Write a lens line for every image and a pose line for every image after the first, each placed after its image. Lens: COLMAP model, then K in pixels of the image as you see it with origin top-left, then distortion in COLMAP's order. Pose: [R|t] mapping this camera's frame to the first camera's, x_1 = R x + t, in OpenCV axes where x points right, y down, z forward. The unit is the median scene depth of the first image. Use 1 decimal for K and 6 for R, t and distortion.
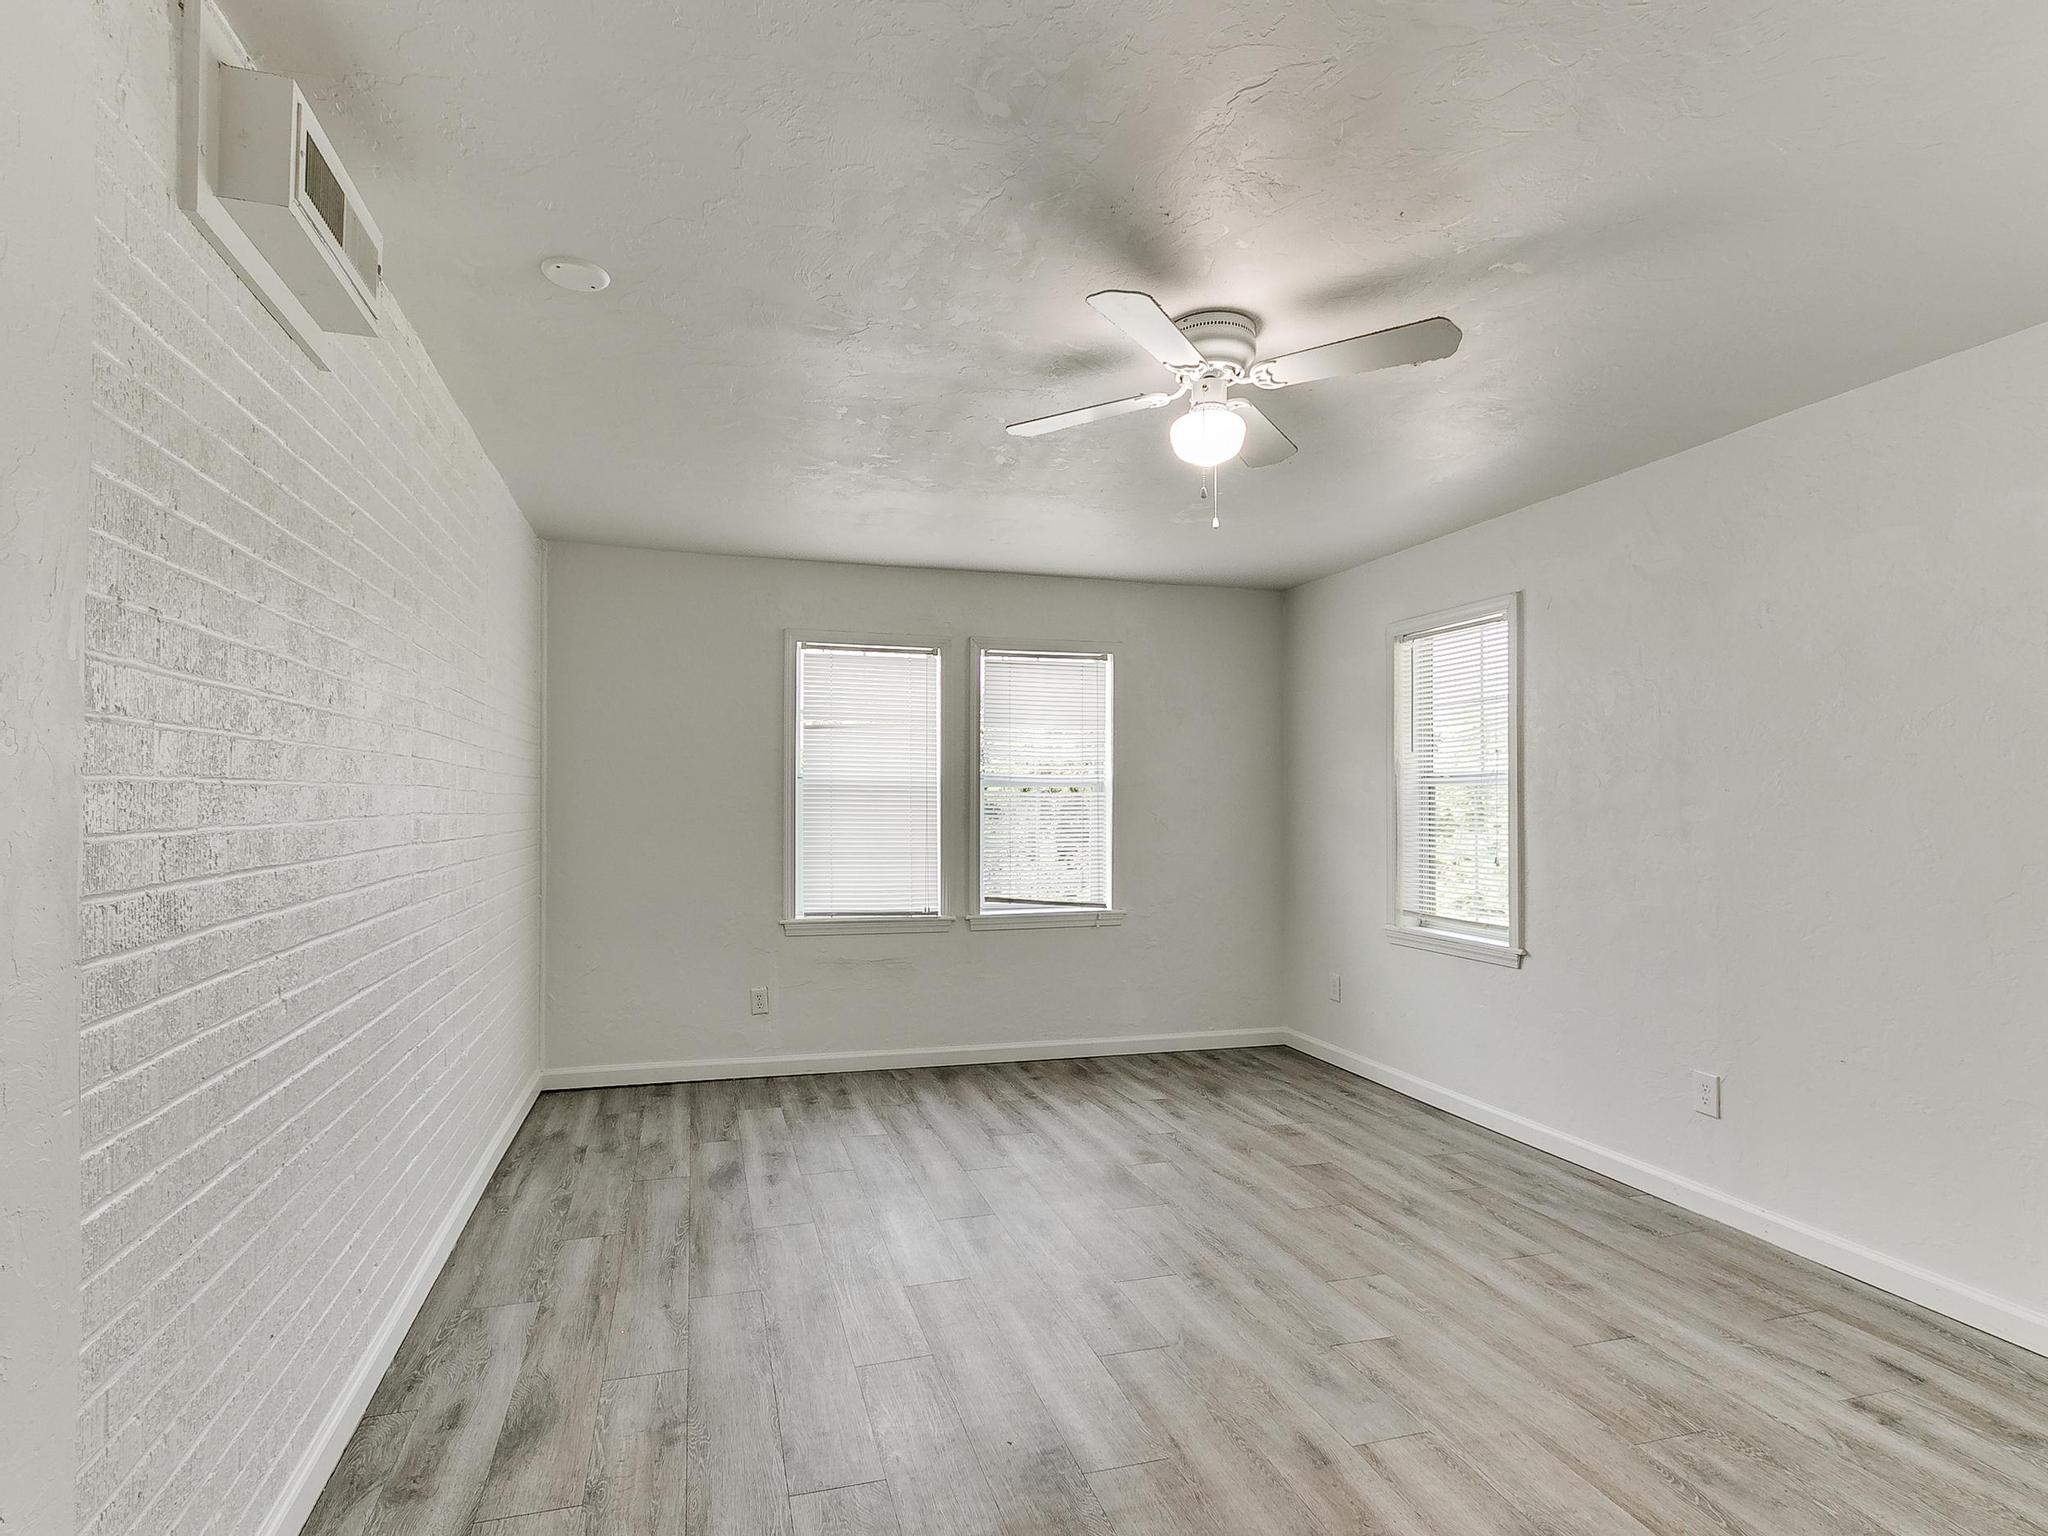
lens RADIAL K [[1120.4, 0, 1024.0], [0, 1120.4, 768.0], [0, 0, 1]] dist [-0.000211, -0.000083]
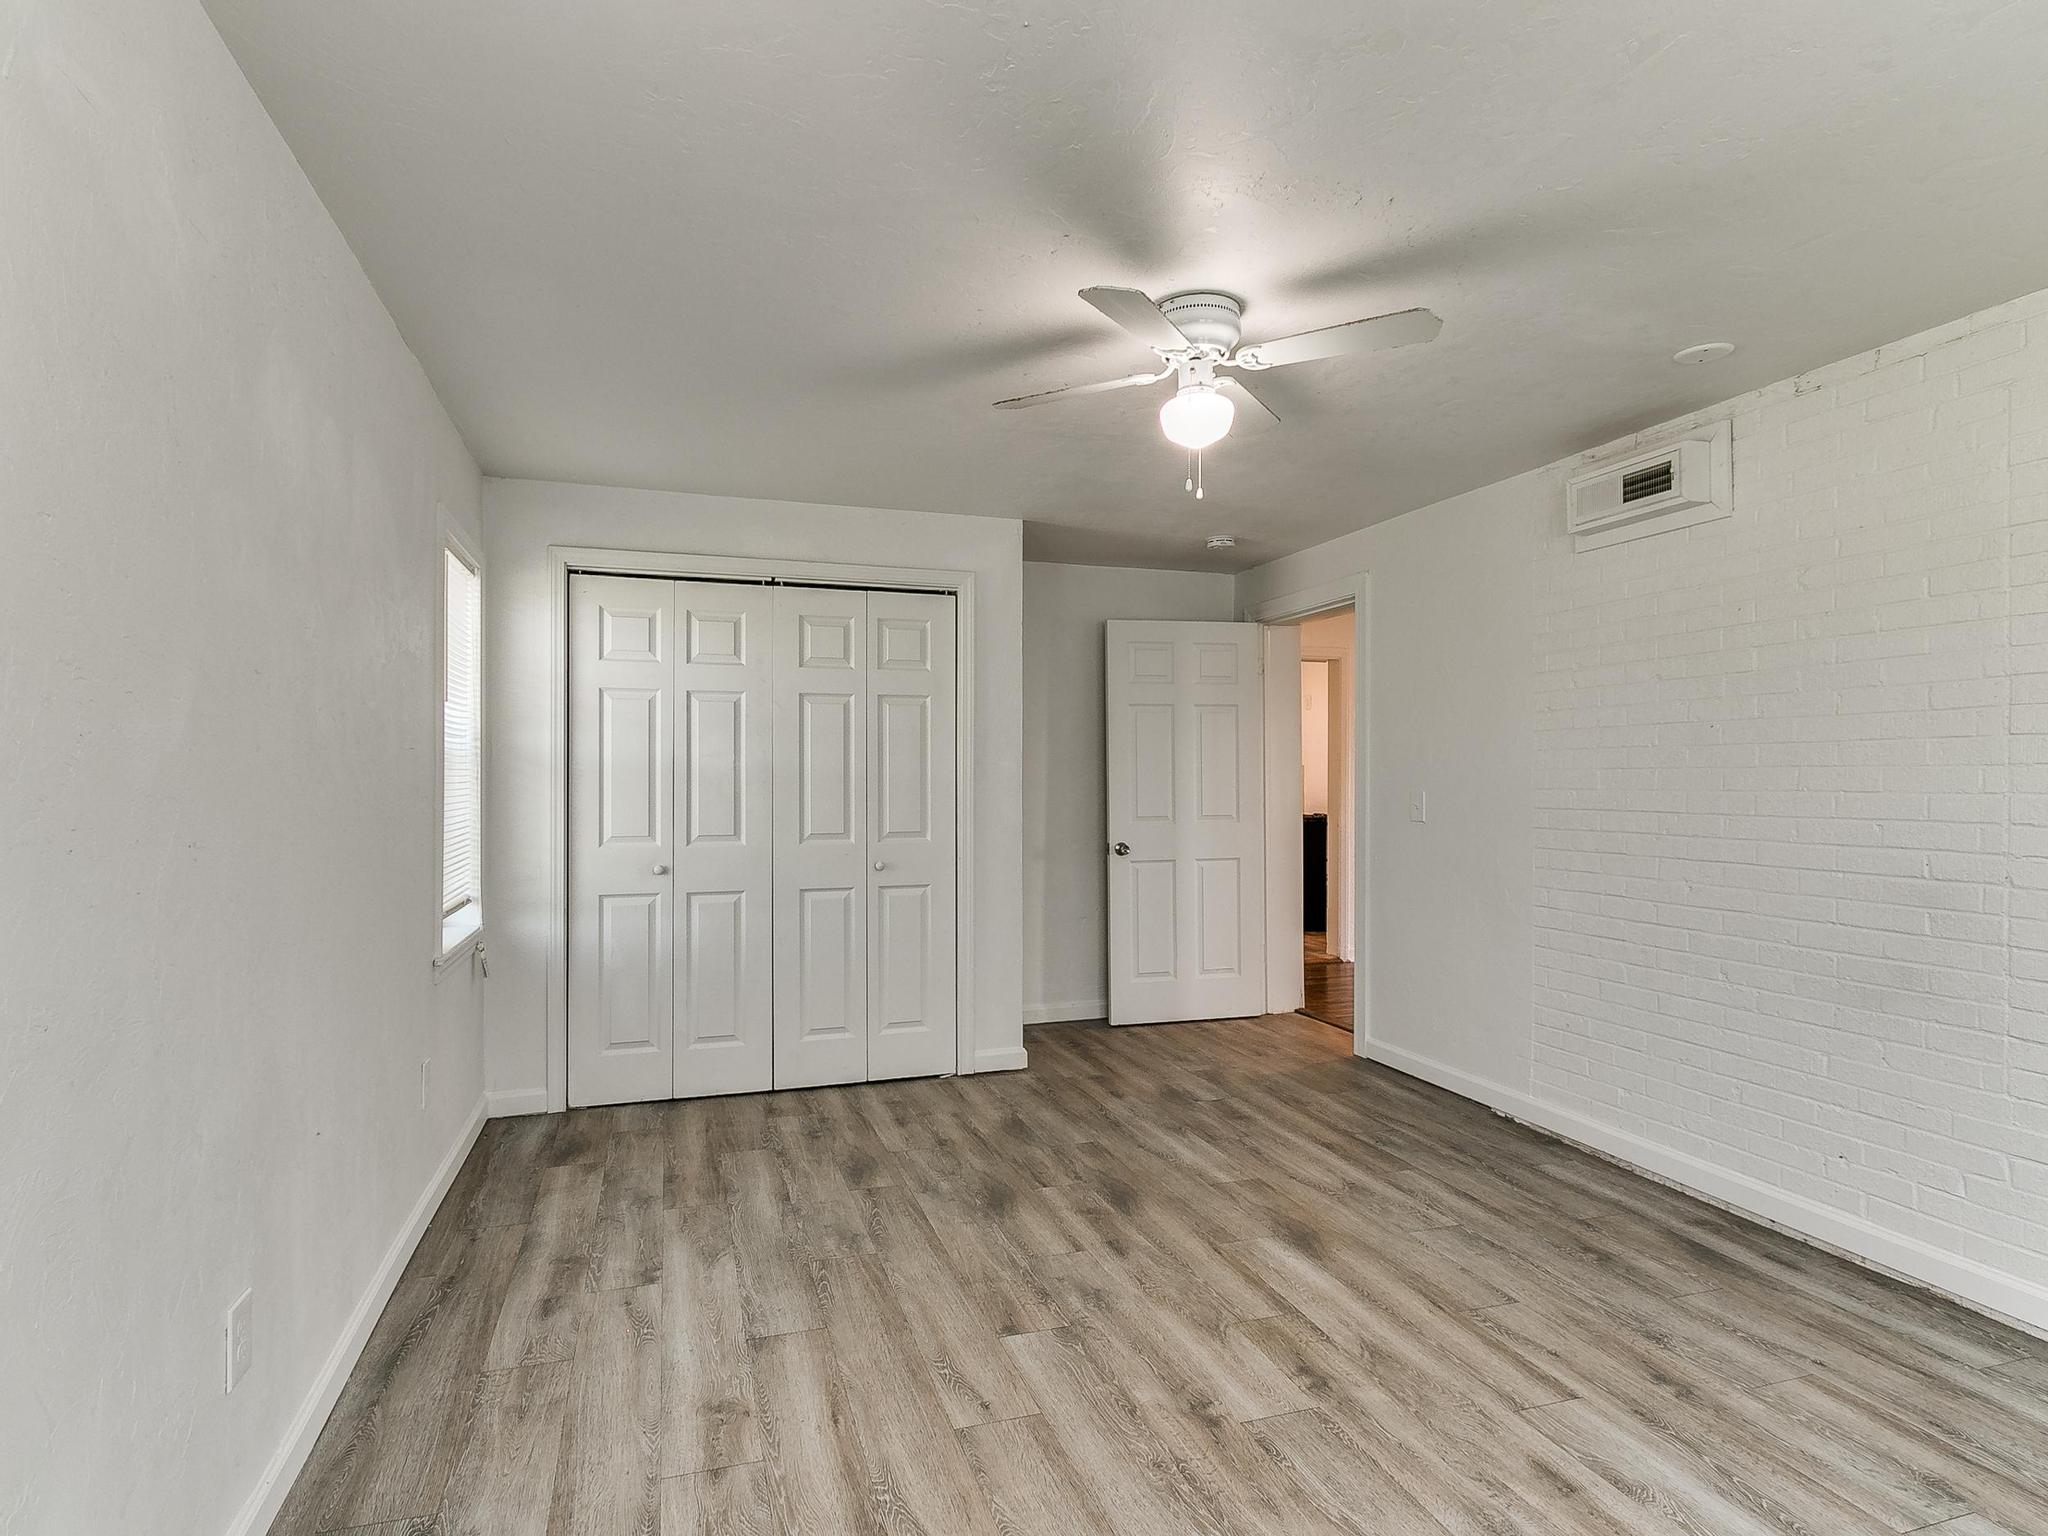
lens RADIAL K [[1120.4, 0, 1024.0], [0, 1120.4, 768.0], [0, 0, 1]] dist [-0.000211, -0.000083]
pose [[-0.999671, -0.005181, -0.025125, 0.344500], [-0.004319, 0.999404, -0.034256, 0.056754], [0.025288, -0.034136, -0.999097, 2.011907]]
